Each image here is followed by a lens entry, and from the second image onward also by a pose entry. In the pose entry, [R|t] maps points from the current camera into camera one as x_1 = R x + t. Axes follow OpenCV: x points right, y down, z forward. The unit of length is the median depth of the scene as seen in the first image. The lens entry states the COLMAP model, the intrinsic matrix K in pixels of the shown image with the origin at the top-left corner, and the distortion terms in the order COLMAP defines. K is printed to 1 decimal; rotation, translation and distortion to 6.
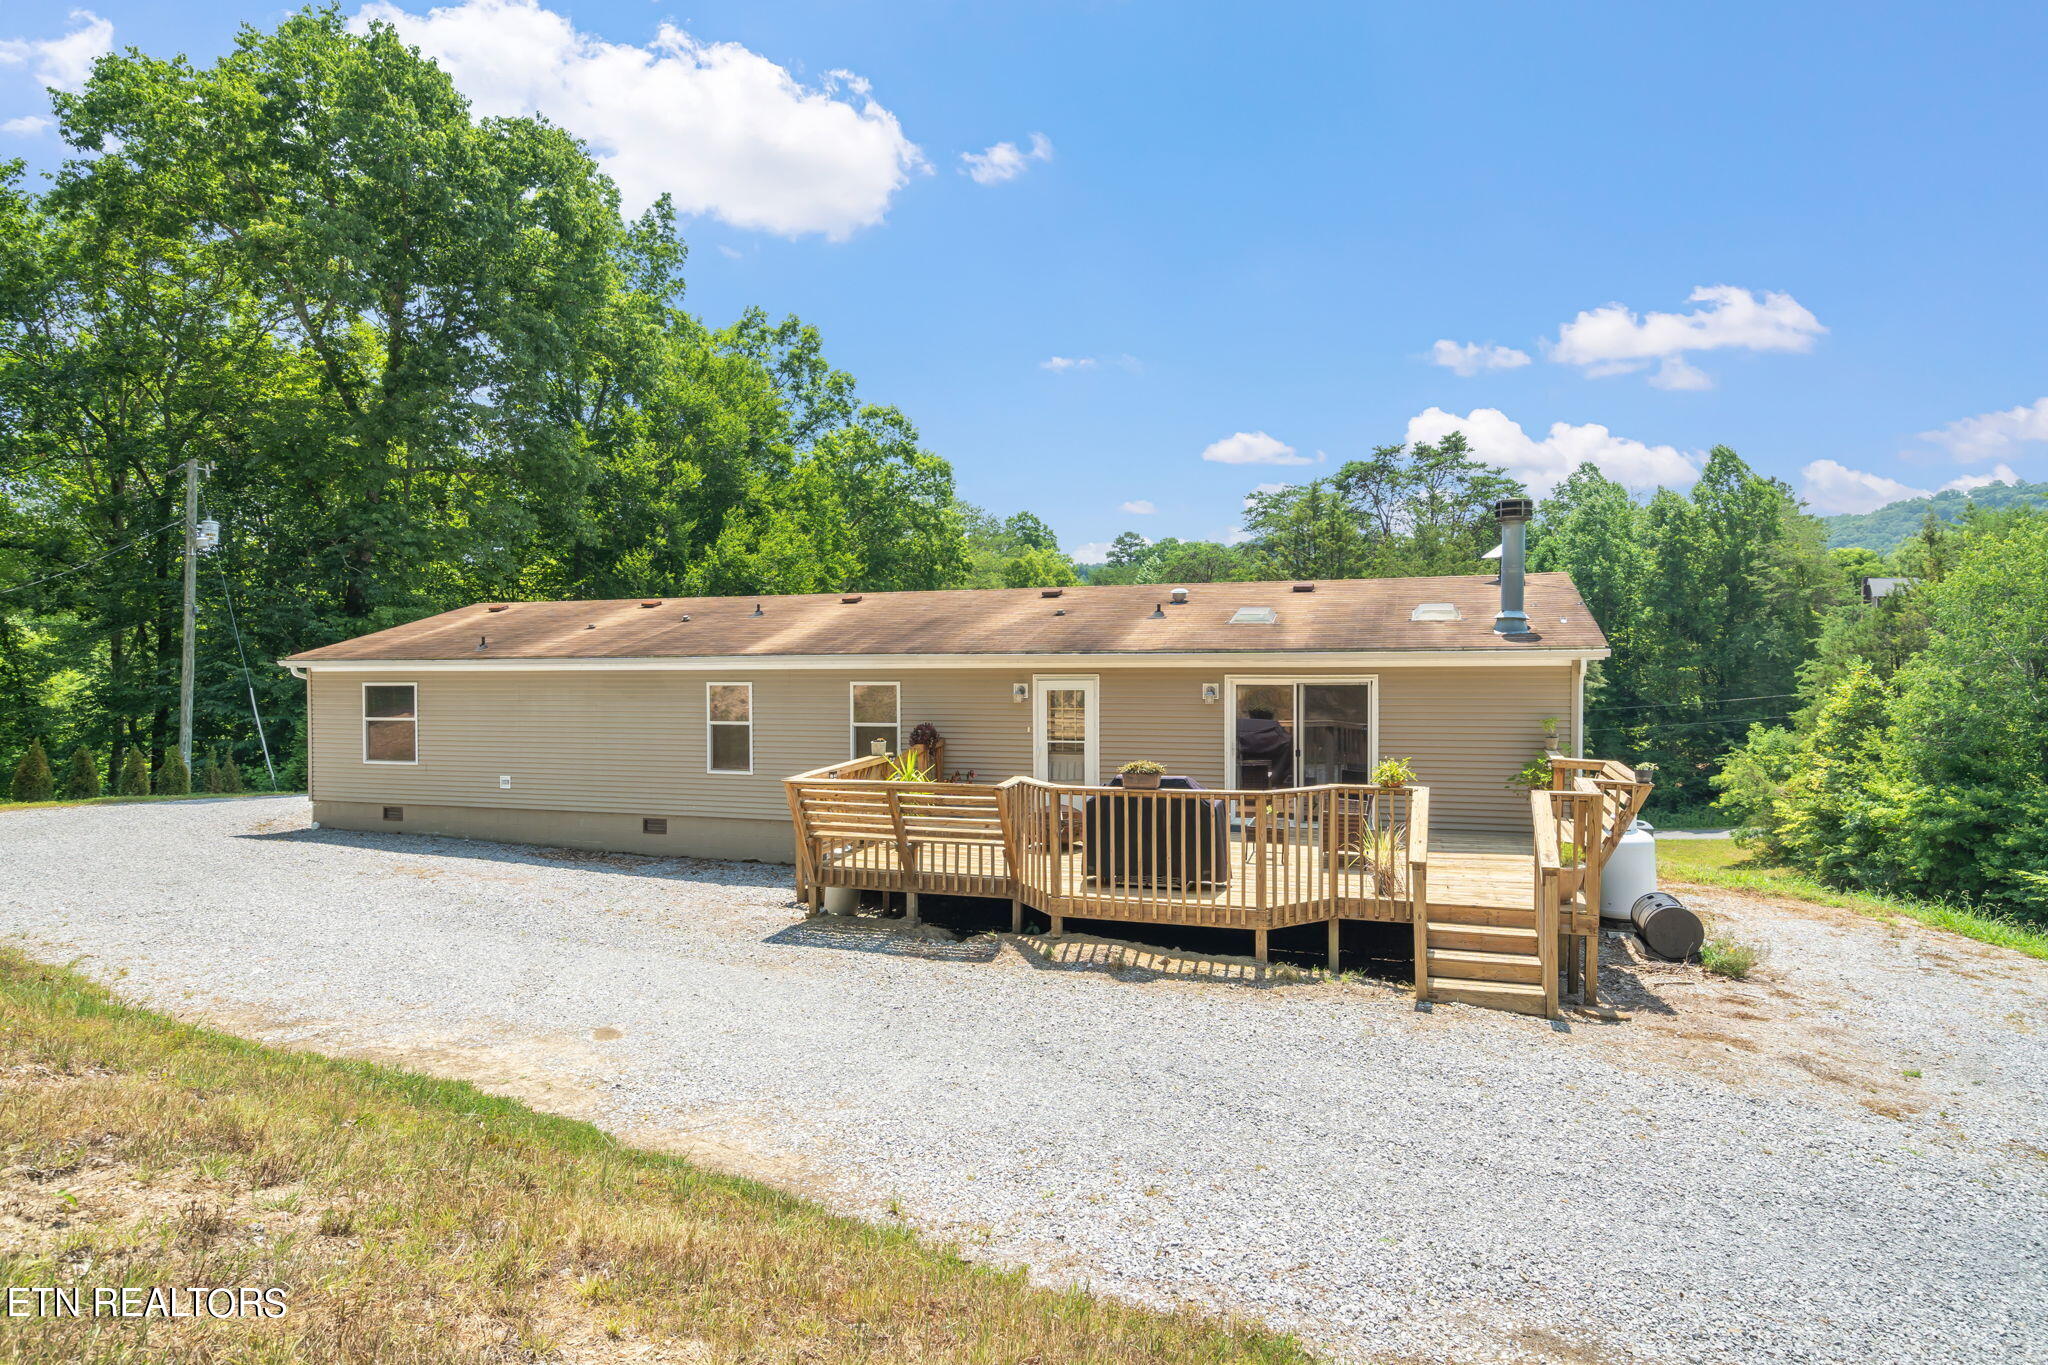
lens RADIAL K [[1149.2, 0, 1024.0], [0, 1149.2, 682.5], [0, 0, 1]] dist [0.012915, -0.000578]
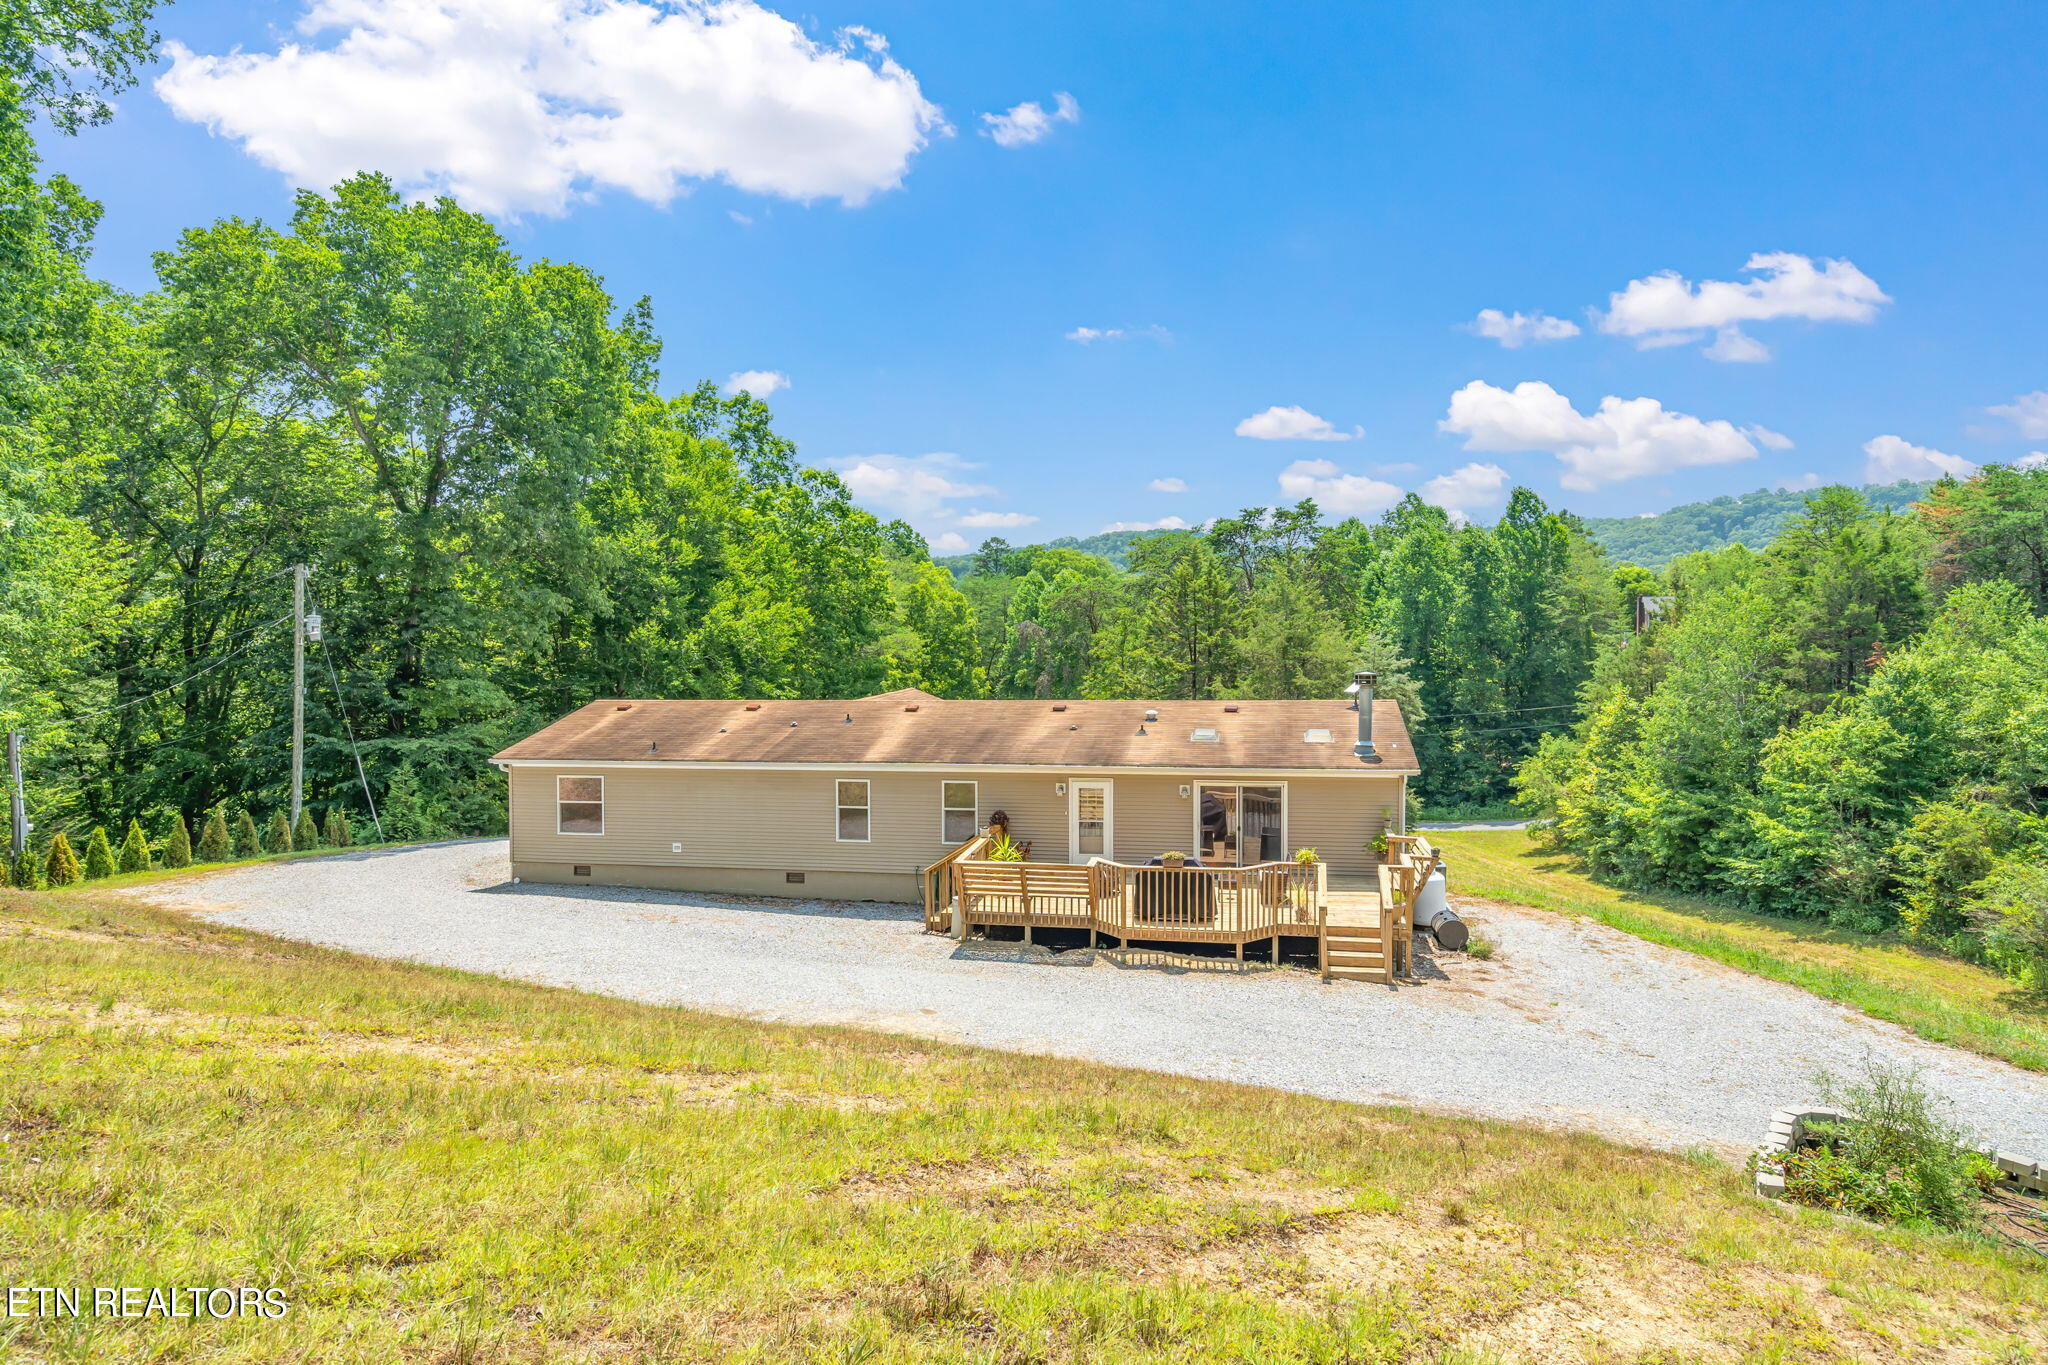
lens RADIAL K [[1149.2, 0, 1024.0], [0, 1149.2, 682.5], [0, 0, 1]] dist [0.012915, -0.000578]
pose [[0.991780, -0.006243, 0.127804, -0.253663], [0.005051, 0.999941, 0.009655, -0.153050], [-0.127857, -0.008930, 0.991752, -0.537390]]
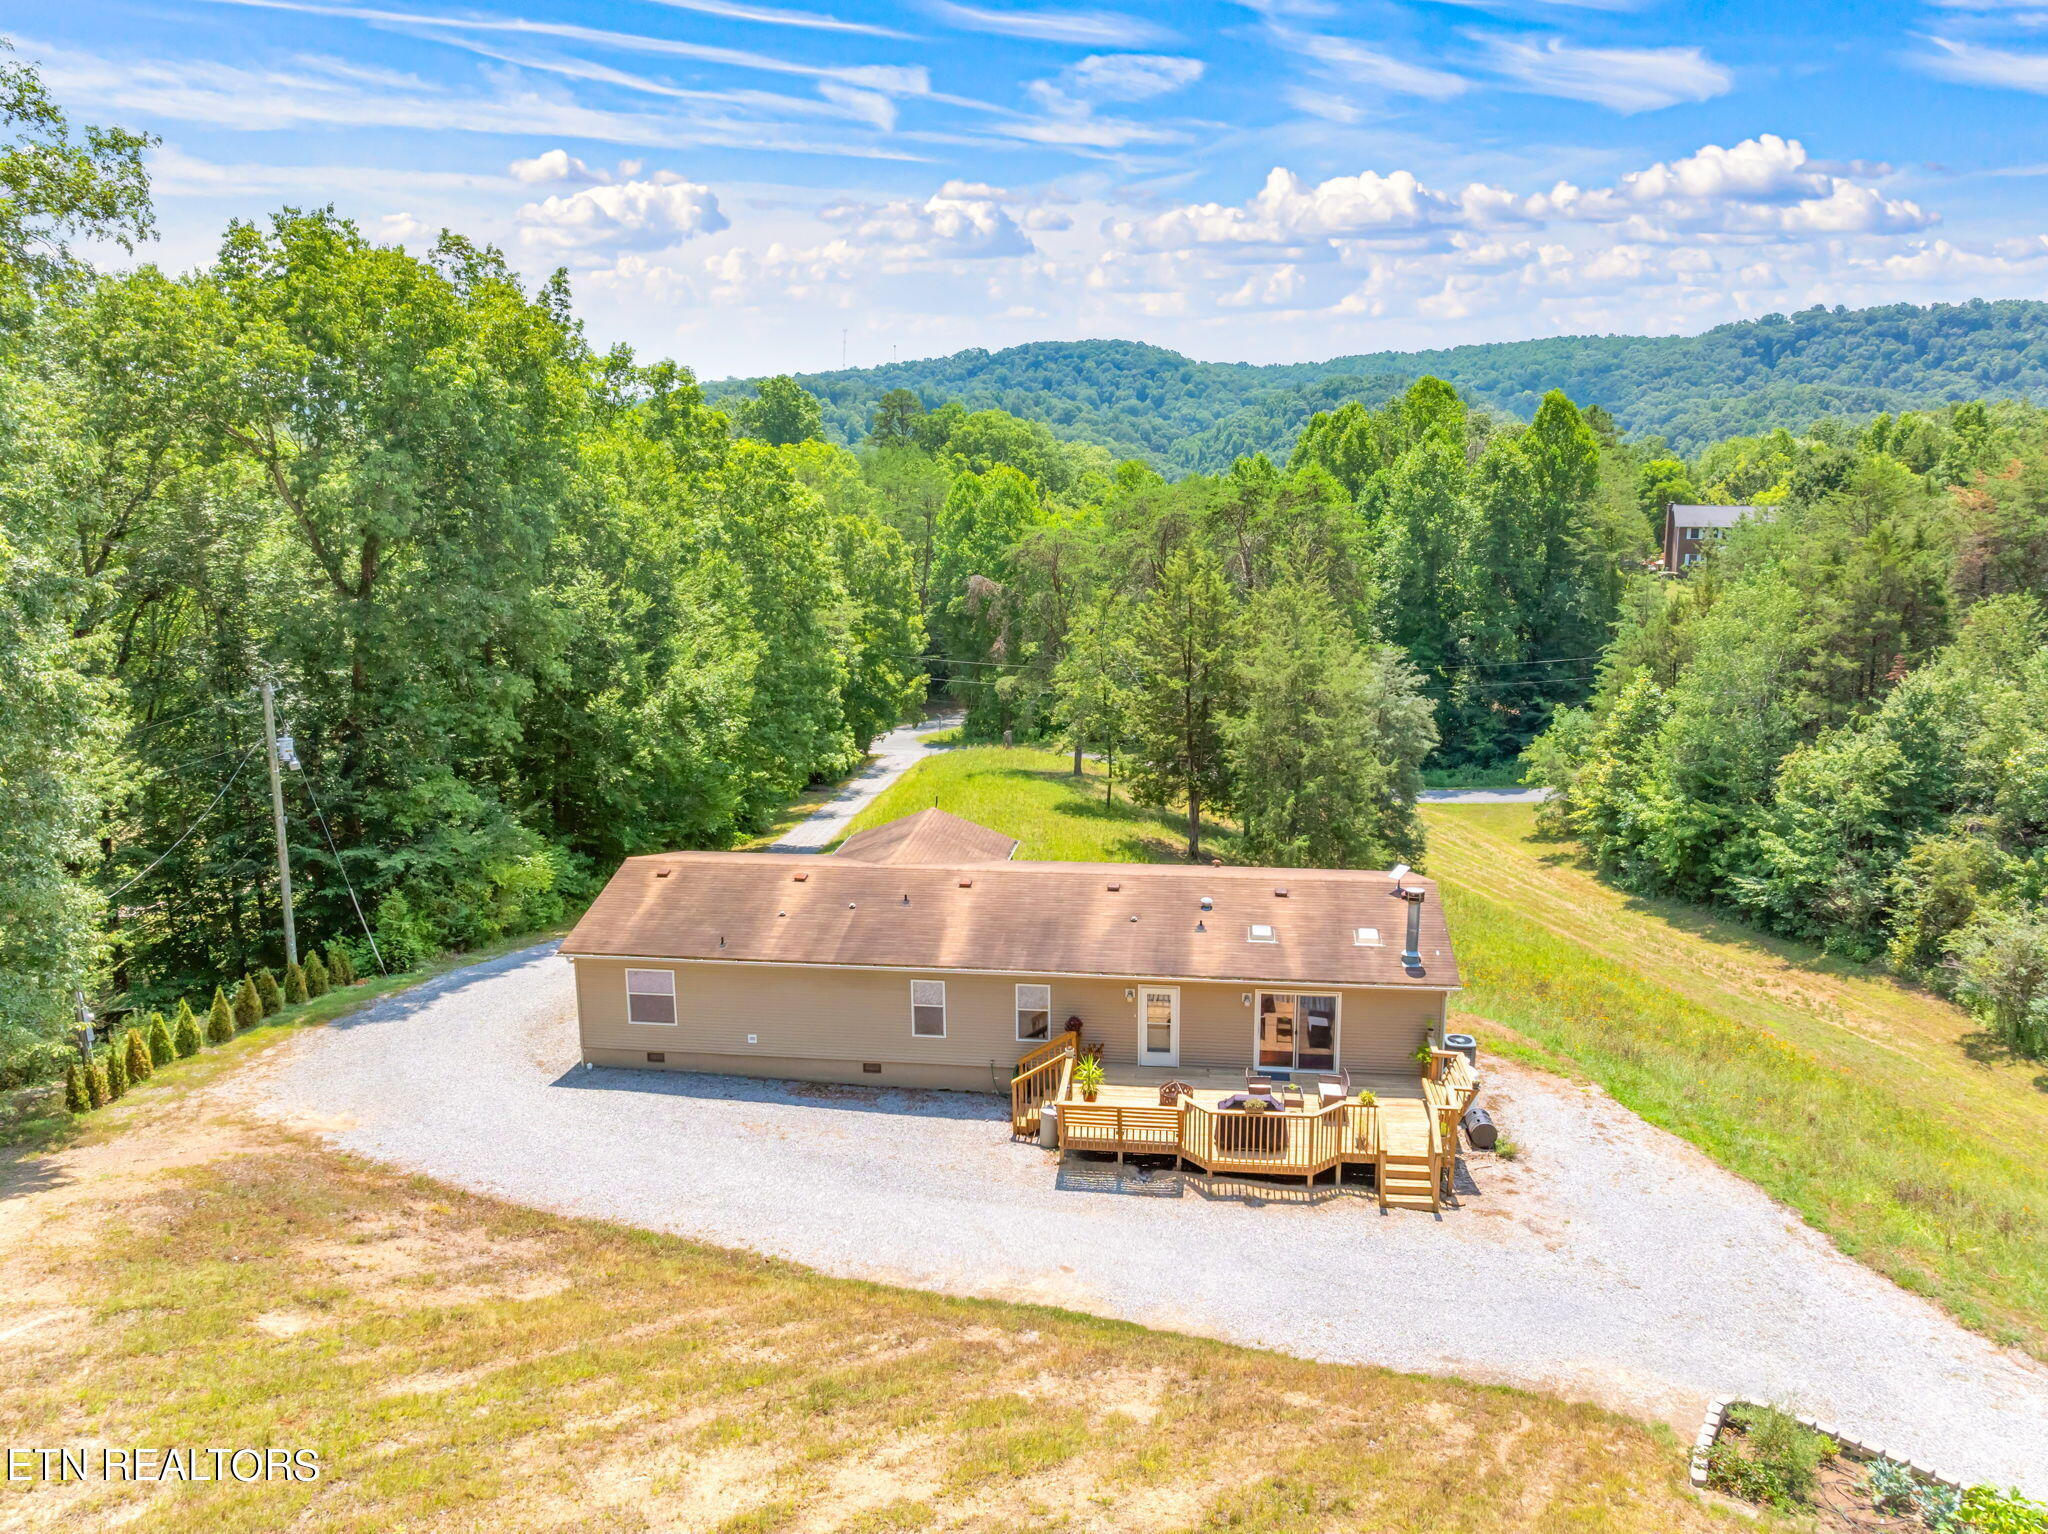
lens RADIAL K [[1453.3, 0, 1038.2], [0, 1453.3, 753.8], [0, 0, 1]] dist [-0.034753, -0.002520]
pose [[0.977659, -0.035236, 0.207223, -0.563258], [0.000665, 0.986363, 0.164583, -0.688333], [-0.210197, -0.160768, 0.964350, -0.942213]]
